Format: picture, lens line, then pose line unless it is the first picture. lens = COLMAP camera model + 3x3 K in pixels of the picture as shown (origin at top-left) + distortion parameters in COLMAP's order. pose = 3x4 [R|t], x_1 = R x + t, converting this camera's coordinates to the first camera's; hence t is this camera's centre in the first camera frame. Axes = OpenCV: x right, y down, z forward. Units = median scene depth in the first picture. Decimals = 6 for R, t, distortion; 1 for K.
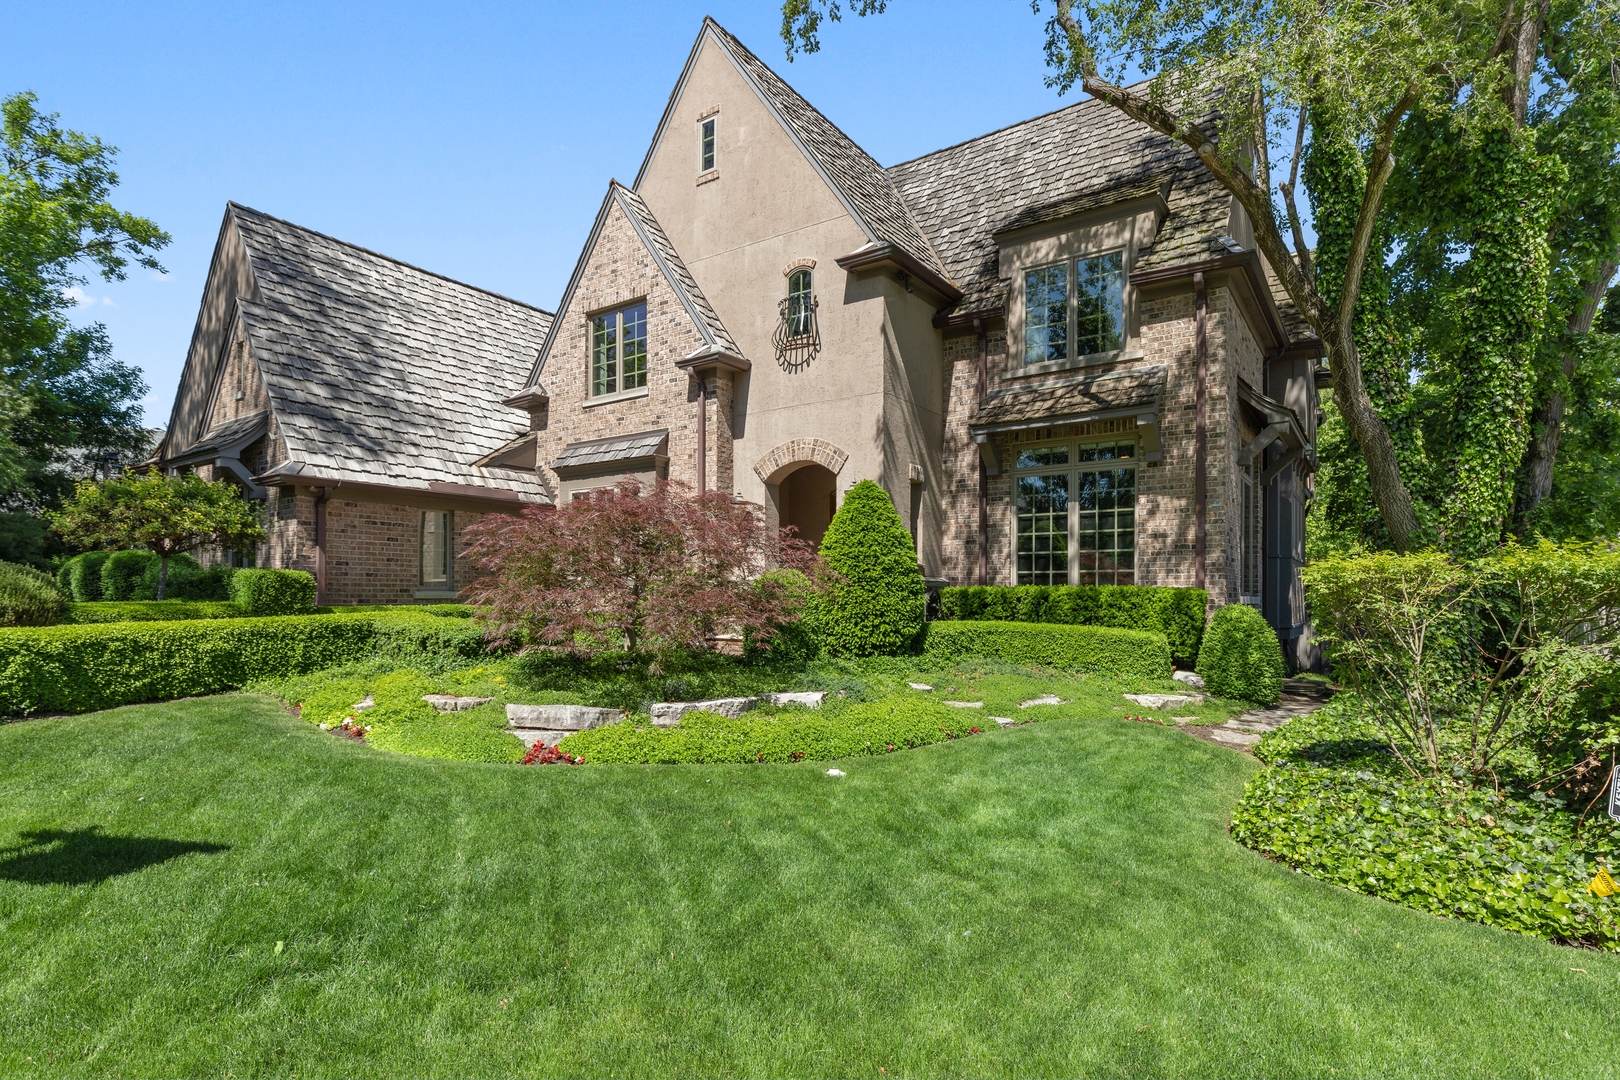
lens RADIAL K [[822.2, 0, 808.9], [0, 822.2, 594.6], [0, 0, 1]] dist [-0.001206, 0.000389]
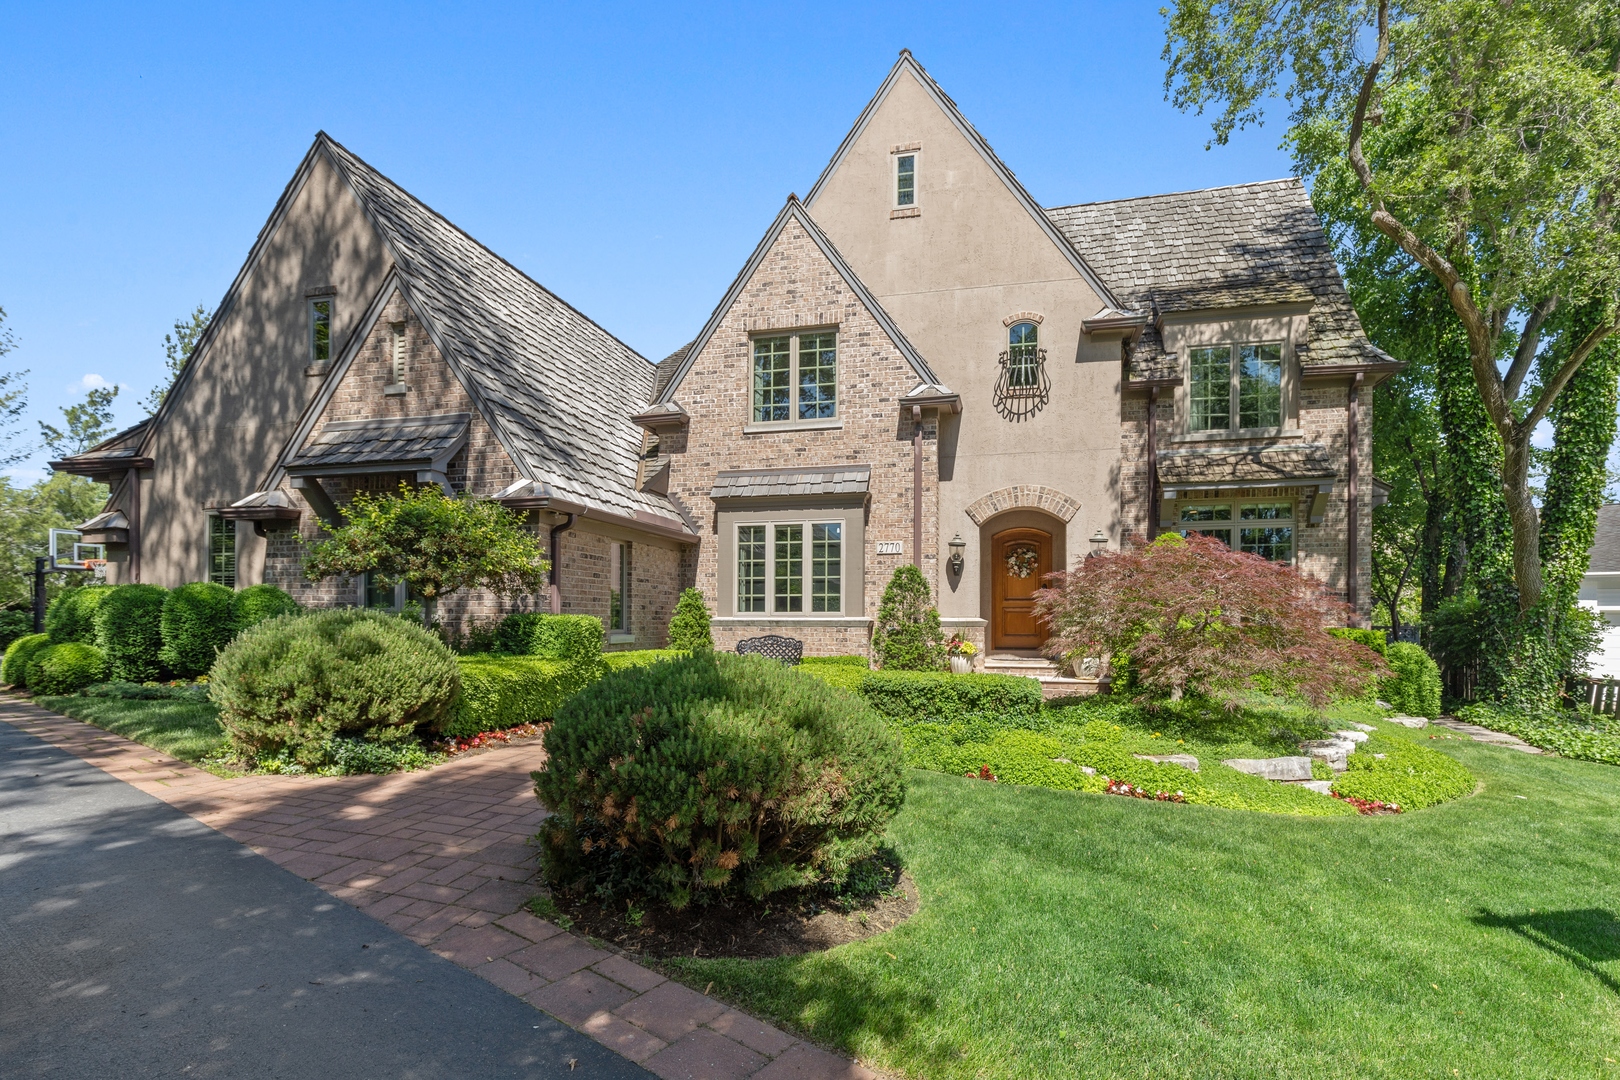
lens RADIAL K [[828.0, 0, 811.1], [0, 828.0, 616.9], [0, 0, 1]] dist [0.002257, -0.000226]
pose [[0.928830, -0.003877, 0.370487, -0.616199], [0.004089, 0.999992, 0.000212, -0.023669], [-0.370484, 0.001318, 0.928838, 0.122025]]
